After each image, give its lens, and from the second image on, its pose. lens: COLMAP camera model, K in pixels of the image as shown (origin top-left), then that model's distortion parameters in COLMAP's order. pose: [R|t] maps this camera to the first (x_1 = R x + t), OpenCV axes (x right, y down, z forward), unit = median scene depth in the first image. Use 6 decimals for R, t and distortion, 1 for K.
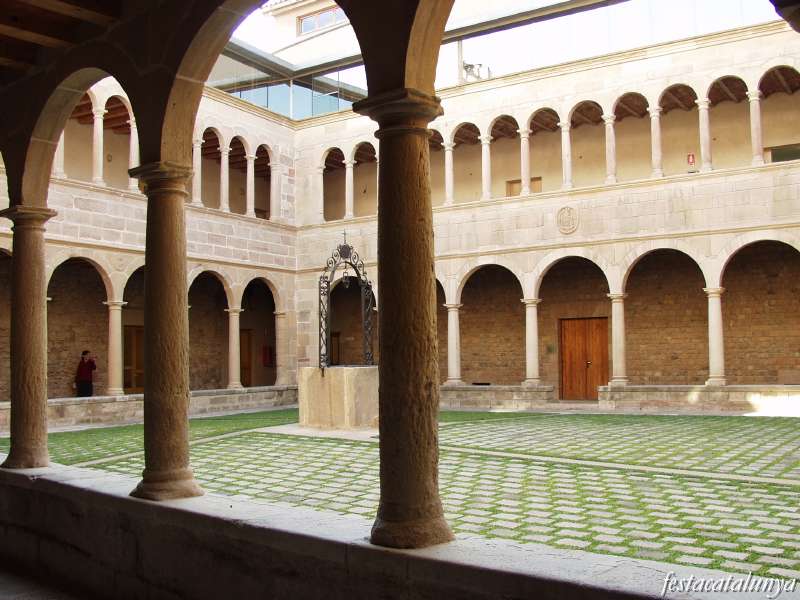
lens RADIAL K [[827.9, 0, 400.0], [0, 827.9, 300.0], [0, 0, 1]] dist [-0.131724, 0.024622]
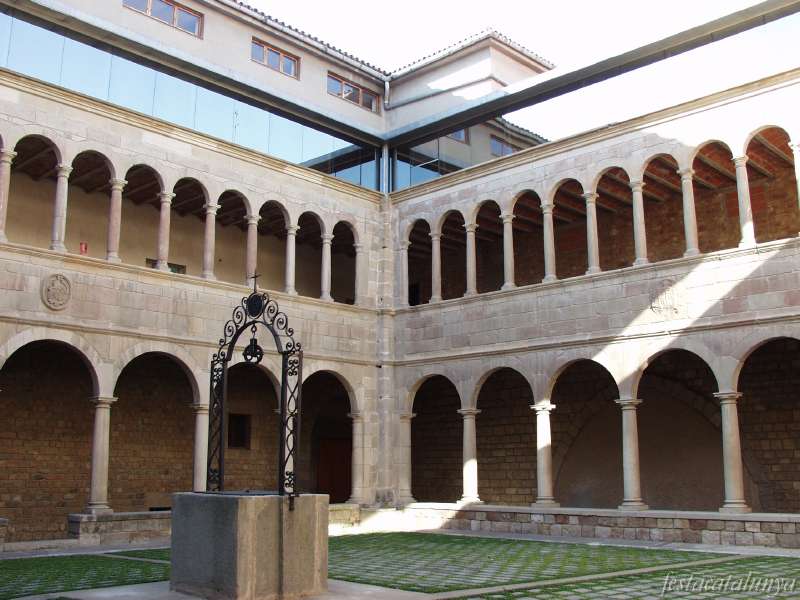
lens RADIAL K [[827.9, 0, 400.0], [0, 827.9, 300.0], [0, 0, 1]] dist [-0.131724, 0.024622]
pose [[0.140616, 0.208011, 0.967966, -0.467945], [-0.059235, 0.977696, -0.201497, 0.040648], [-0.988291, -0.029003, 0.149801, 0.578123]]
